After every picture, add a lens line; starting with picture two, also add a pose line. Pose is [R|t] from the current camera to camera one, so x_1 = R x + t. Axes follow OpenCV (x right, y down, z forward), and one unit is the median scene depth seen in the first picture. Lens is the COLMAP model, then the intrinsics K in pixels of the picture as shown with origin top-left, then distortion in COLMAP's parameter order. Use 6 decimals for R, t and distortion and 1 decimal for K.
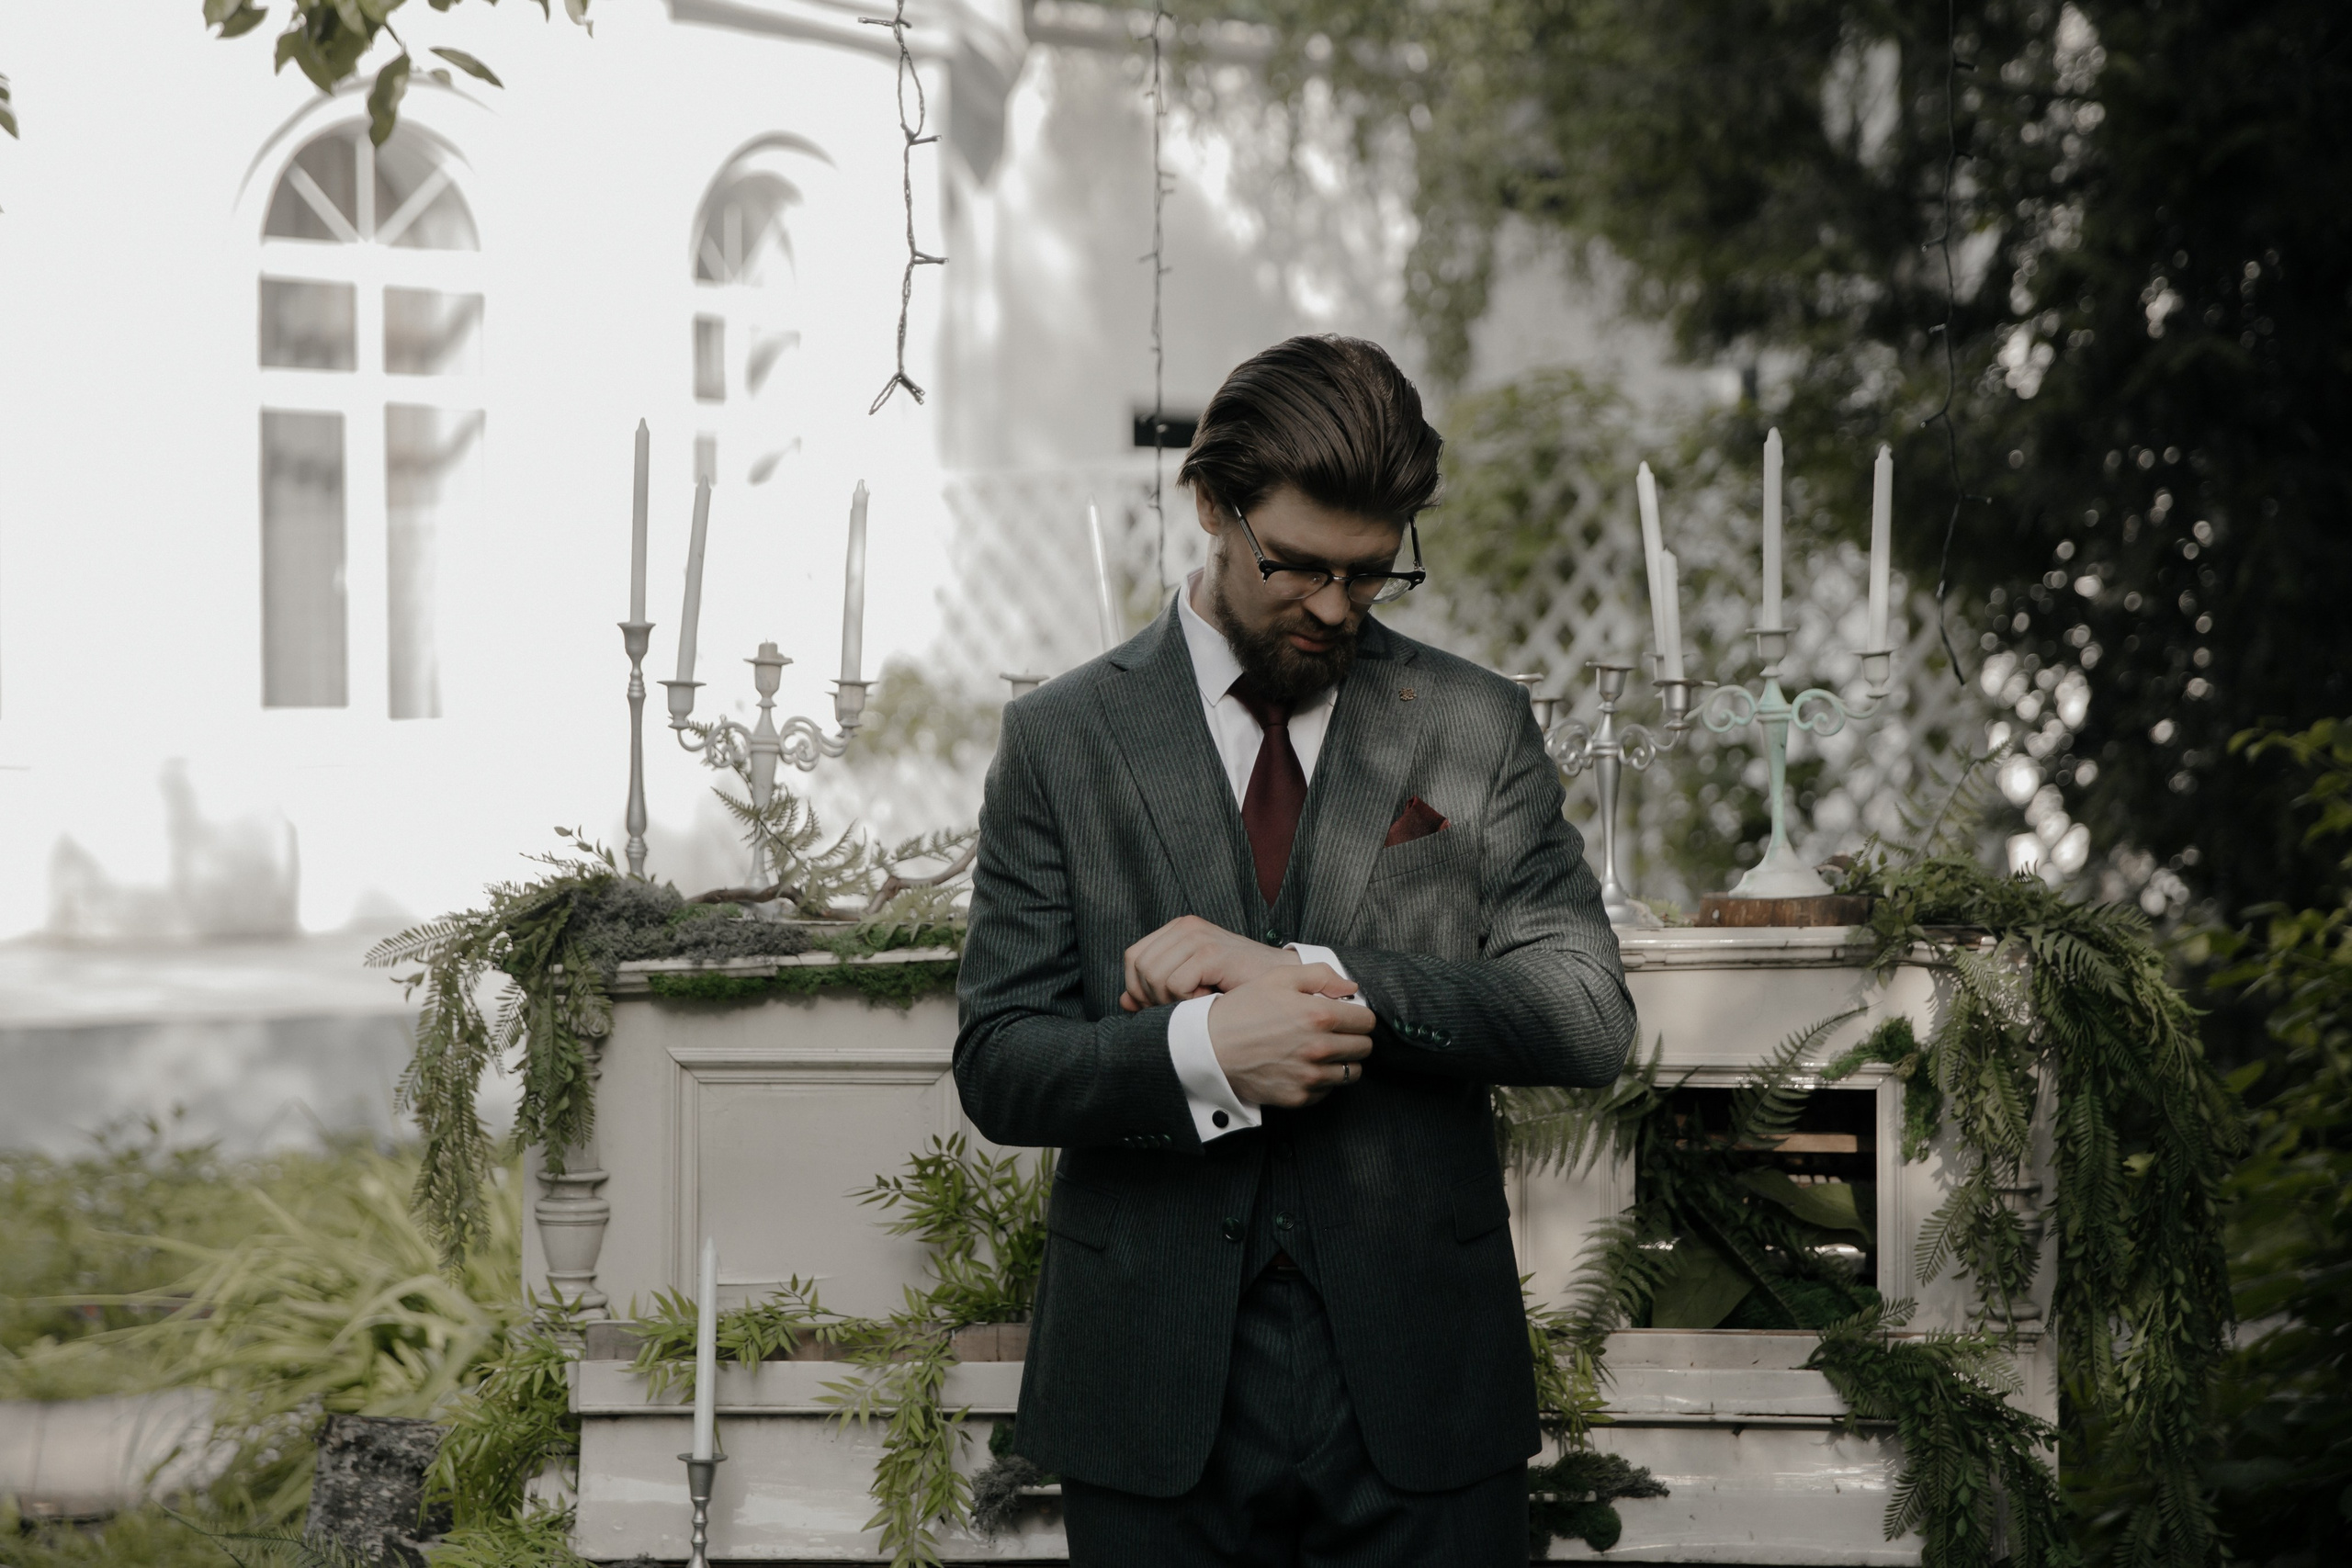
lens RADIAL K [[4551.7, 0, 1176.0], [0, 4551.7, 784.0], [0, 0, 1]] dist [0.178948, 0.205577]
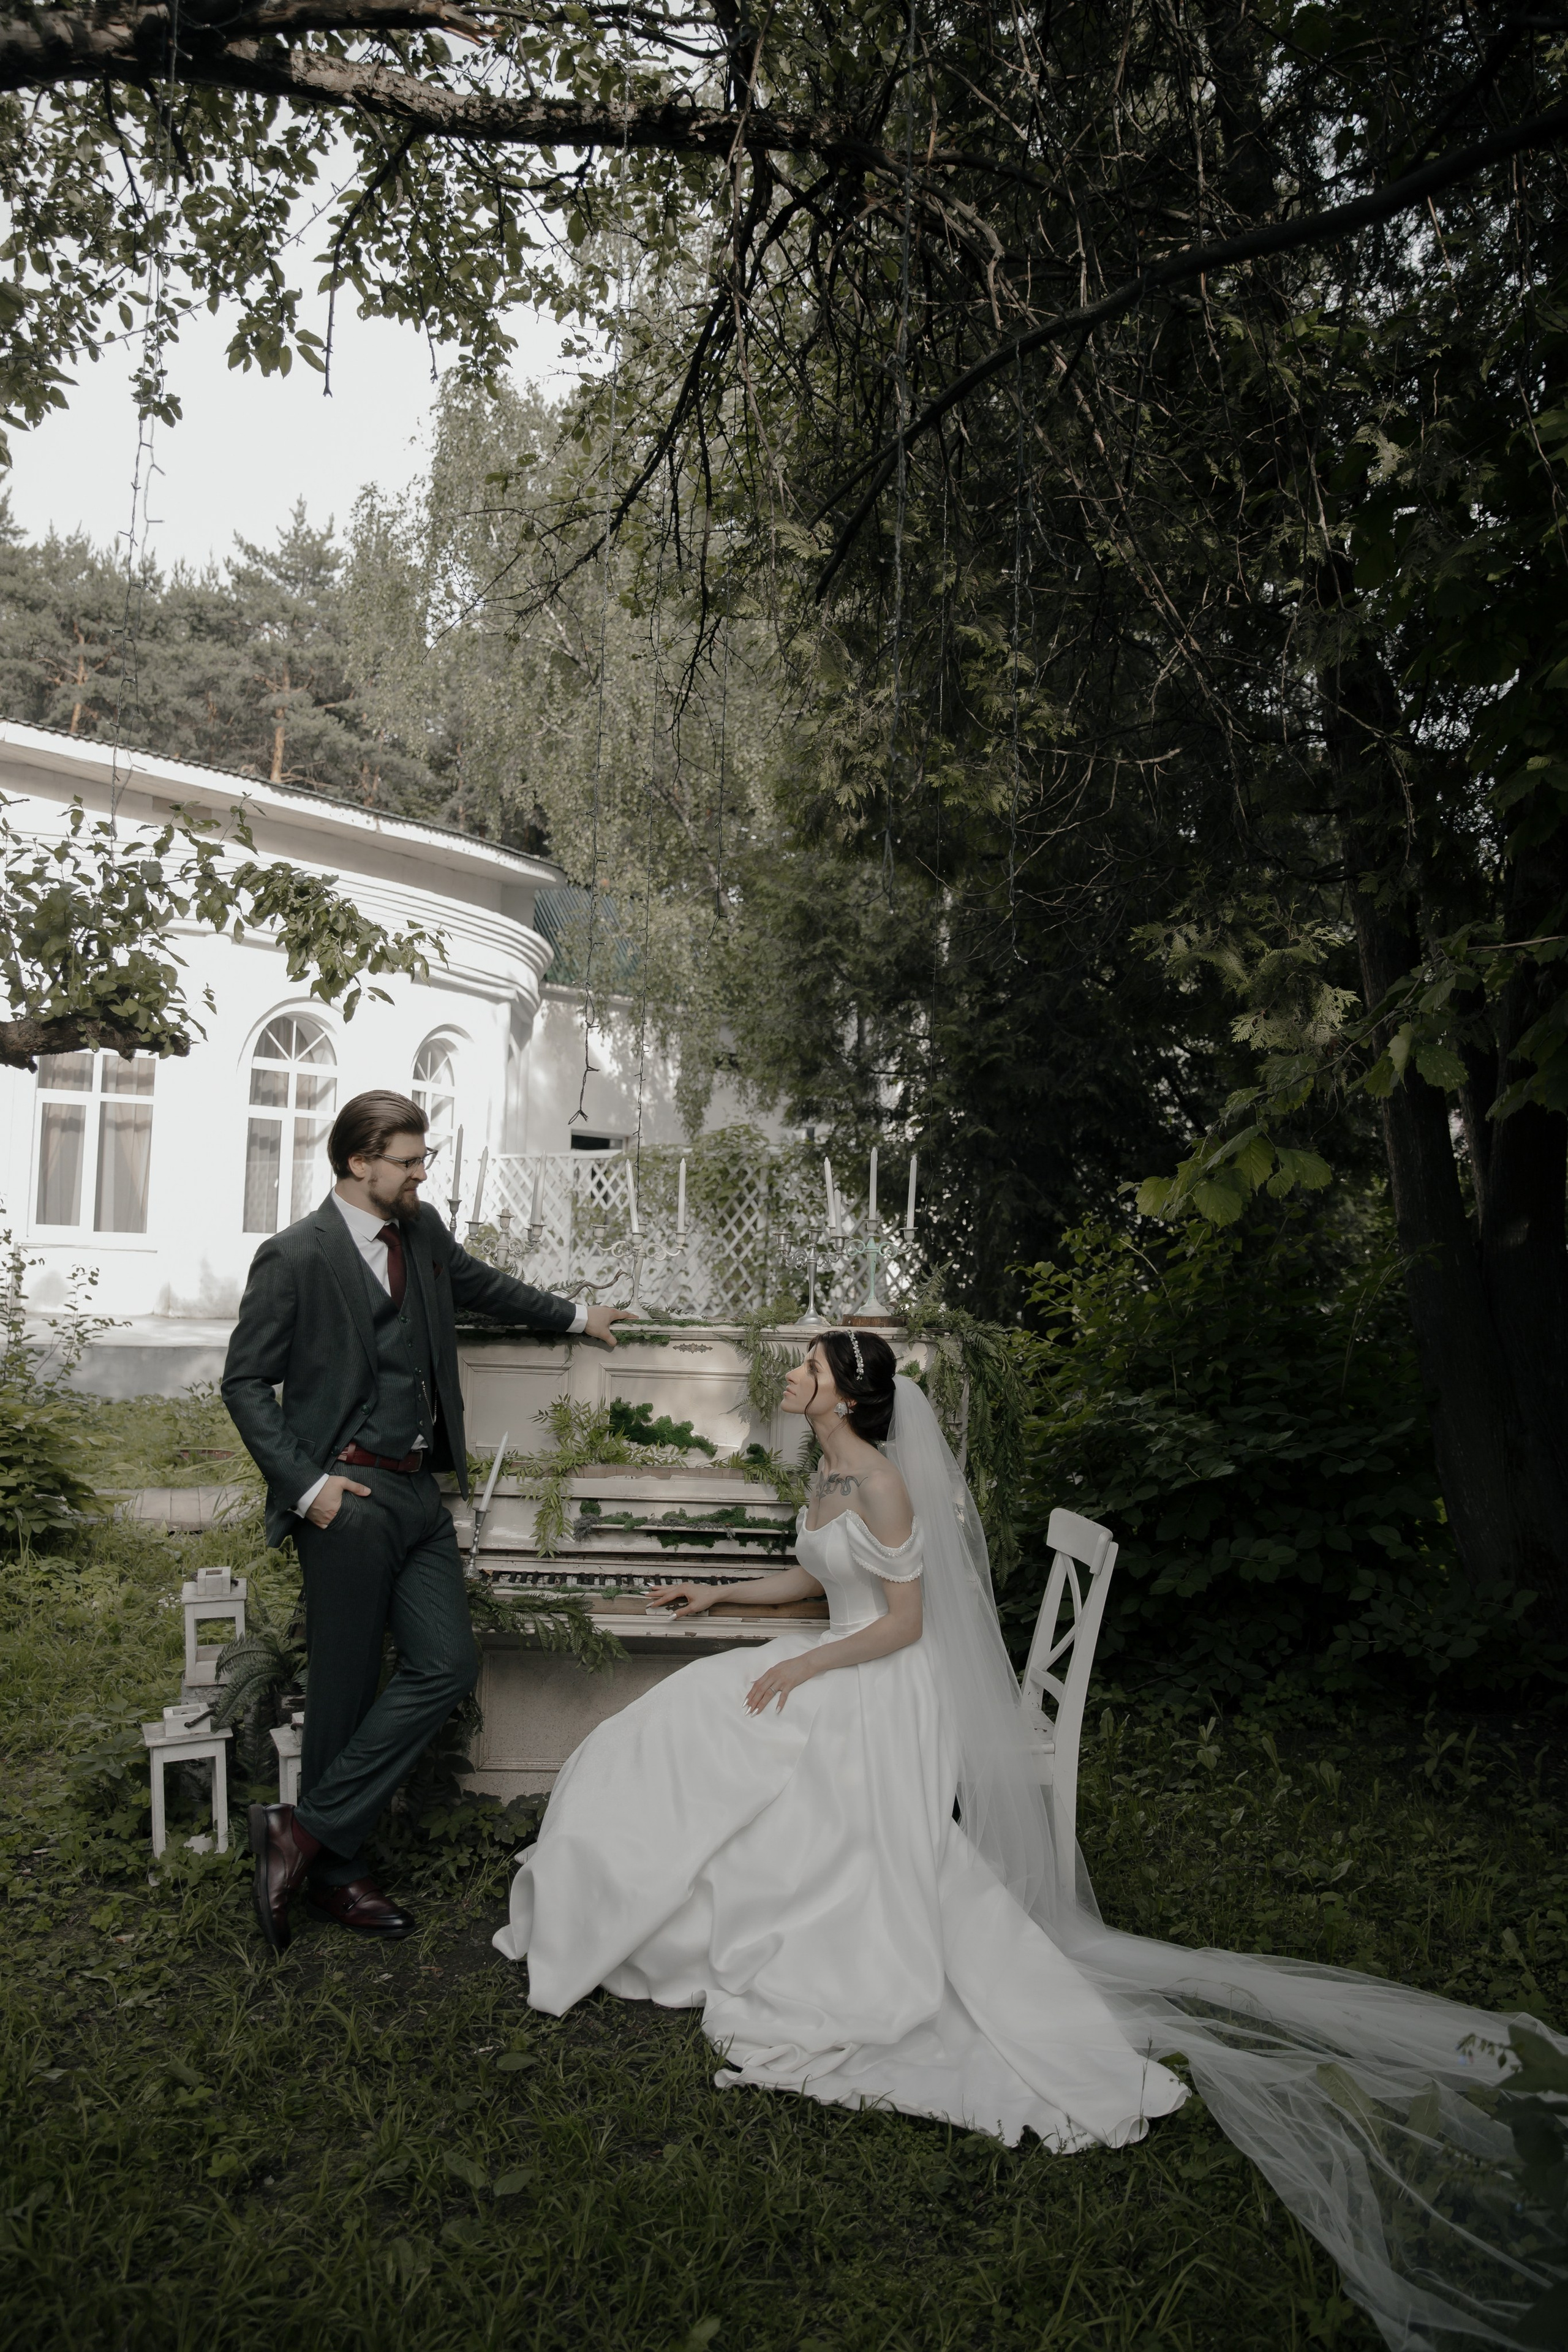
lens RADIAL K [[1703.6, 0, 783.2], [0, 1703.6, 1181.7], [0, 0, 1]] dist [-0.101095, 0.090016]
pose [[0.991302, 0.043290, 0.124281, -0.051077], [-0.036059, 0.997555, -0.059857, 0.007190], [-0.126568, 0.054855, 0.990440, -0.015079]]
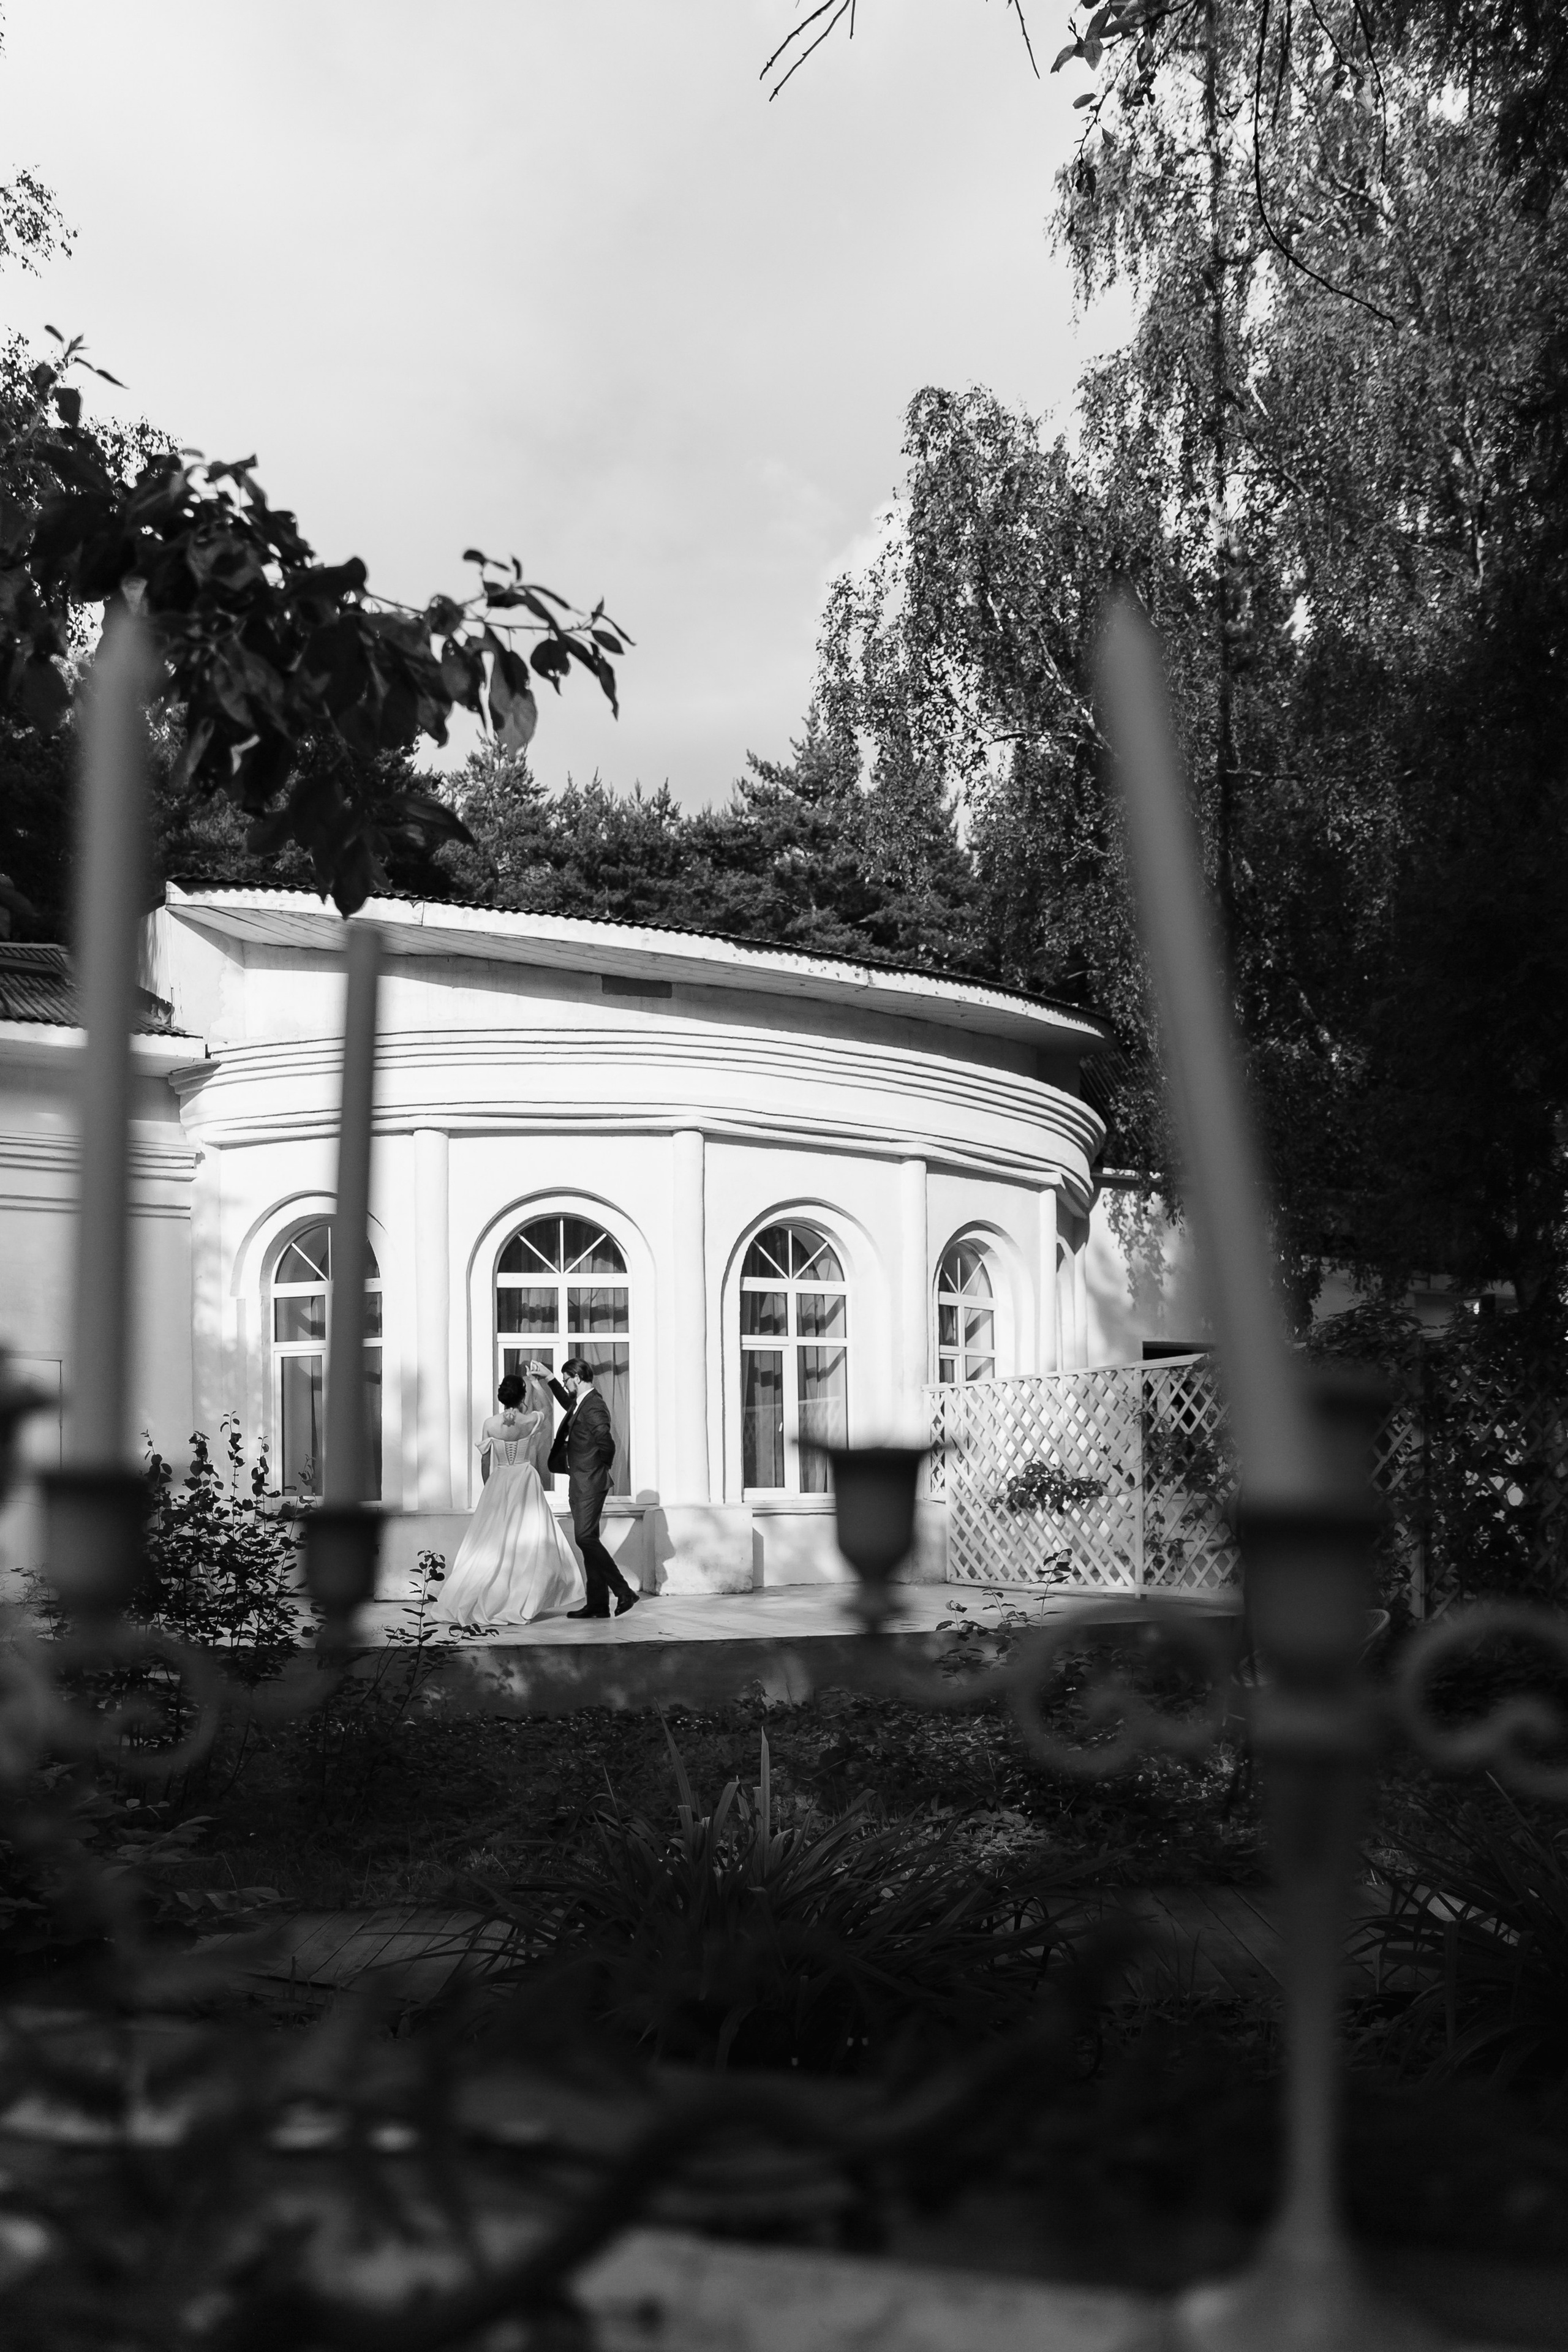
lens RADIAL K [[1651.4, 0, 780.0], [0, 1651.4, 1440.5], [0, 0, 1]] dist [0.009238, -0.000647]
pose [[0.974620, -0.016565, -0.223251, -0.020150], [0.007153, 0.999054, -0.042902, -0.018234], [0.223750, 0.040216, 0.973816, 0.897046]]
